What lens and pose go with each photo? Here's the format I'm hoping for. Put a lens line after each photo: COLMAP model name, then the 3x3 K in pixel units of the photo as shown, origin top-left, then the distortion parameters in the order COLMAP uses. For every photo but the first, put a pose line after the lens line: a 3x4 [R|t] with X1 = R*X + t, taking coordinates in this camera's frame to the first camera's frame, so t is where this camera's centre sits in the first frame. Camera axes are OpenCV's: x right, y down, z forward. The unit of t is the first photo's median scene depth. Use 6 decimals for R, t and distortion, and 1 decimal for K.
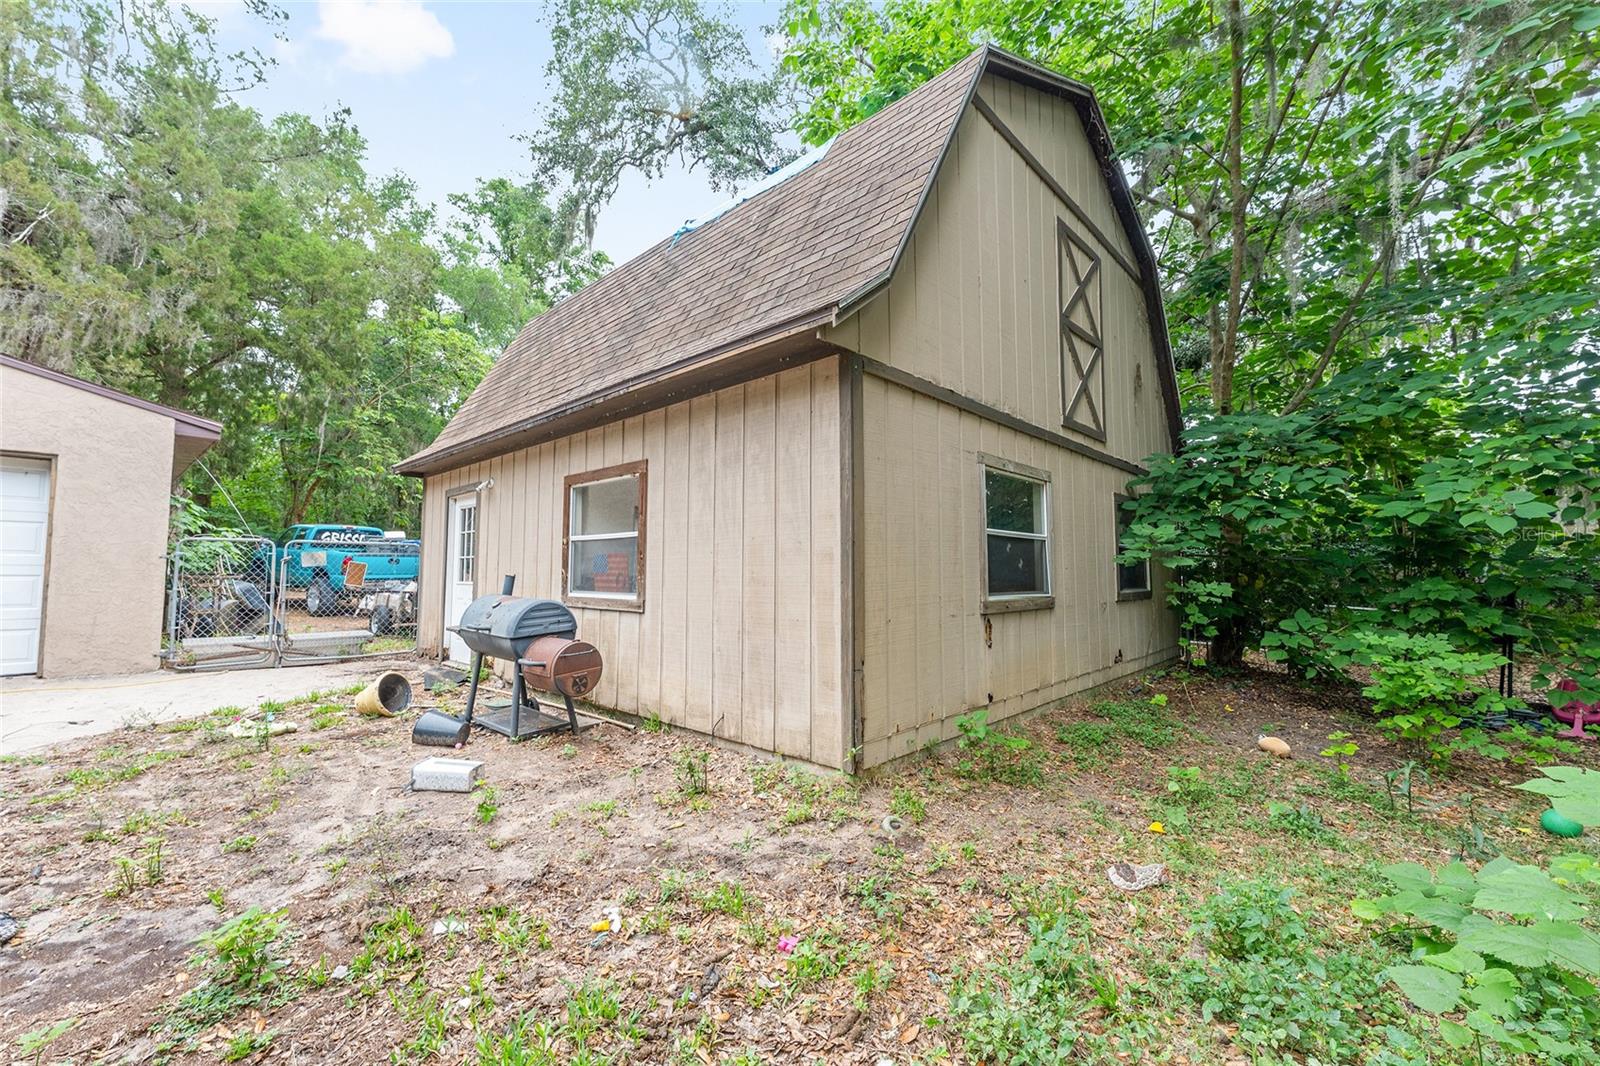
lens RADIAL K [[647.3, 0, 792.4], [0, 647.3, 537.5], [0, 0, 1]] dist [-0.000102, -0.001317]
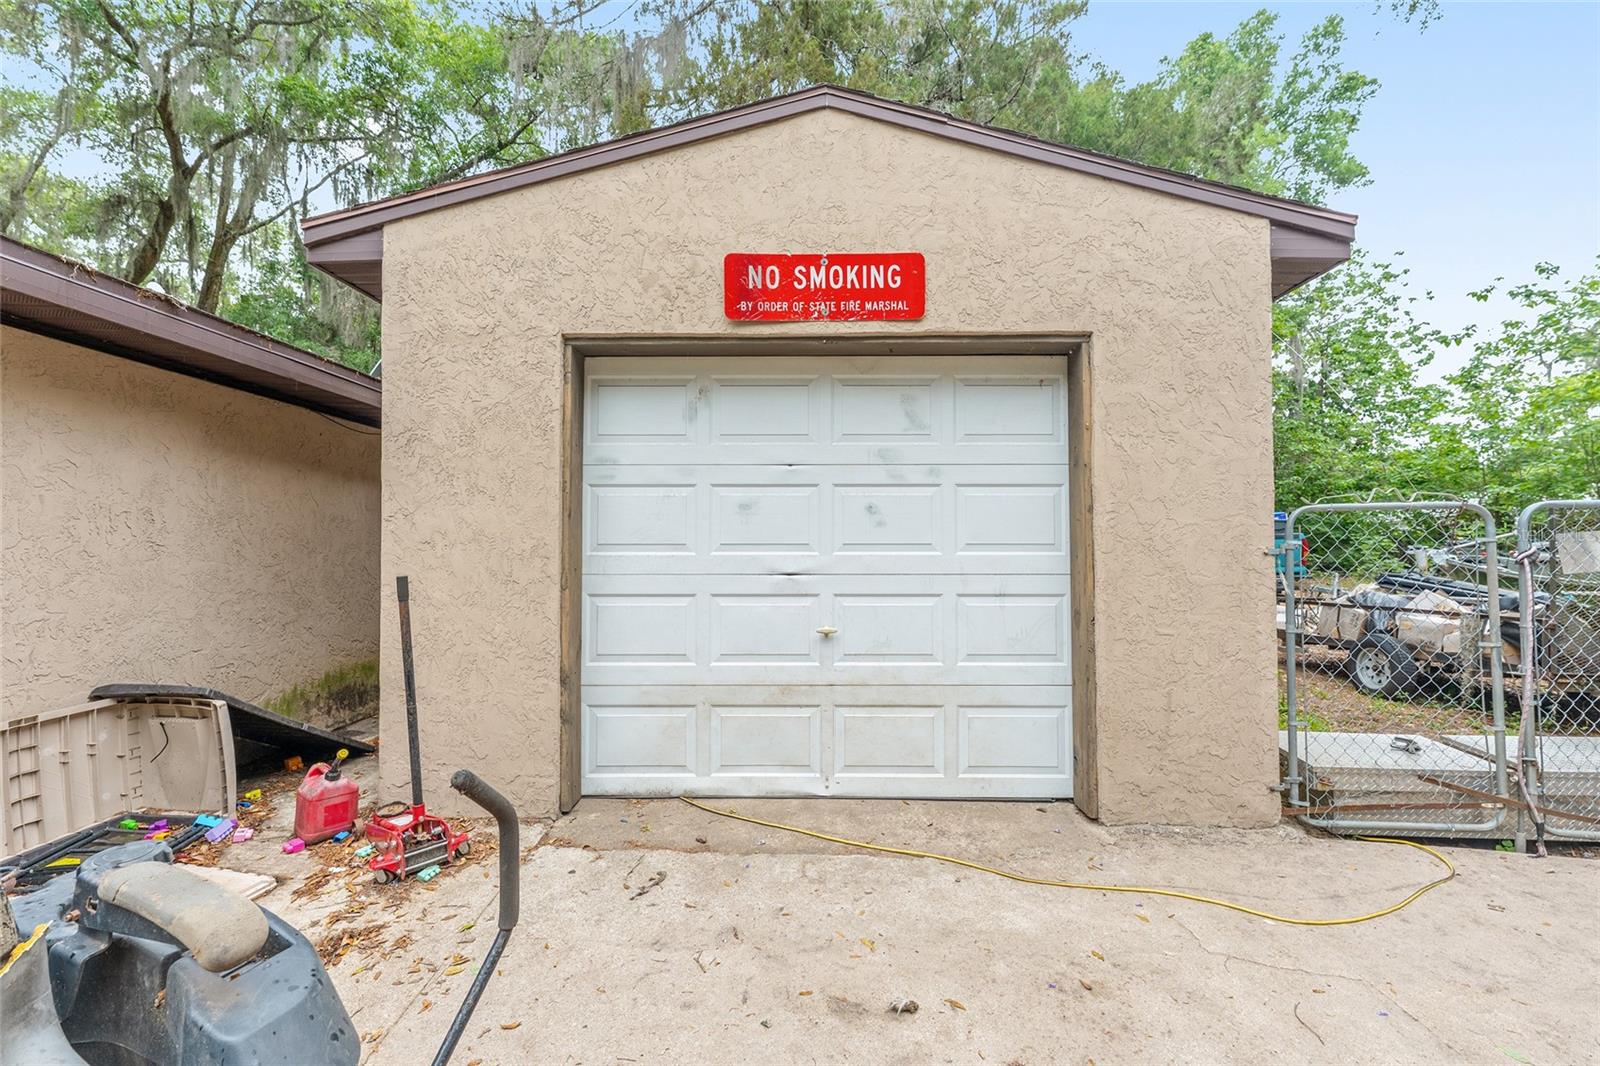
lens RADIAL K [[666.5, 0, 787.8], [0, 666.5, 543.1], [0, 0, 1]] dist [-0.007292, 0.001429]
pose [[0.633701, -0.018258, -0.773362, -0.907793], [0.053965, 0.998329, 0.020651, -0.001896], [0.771693, -0.054821, 0.633628, 0.526612]]
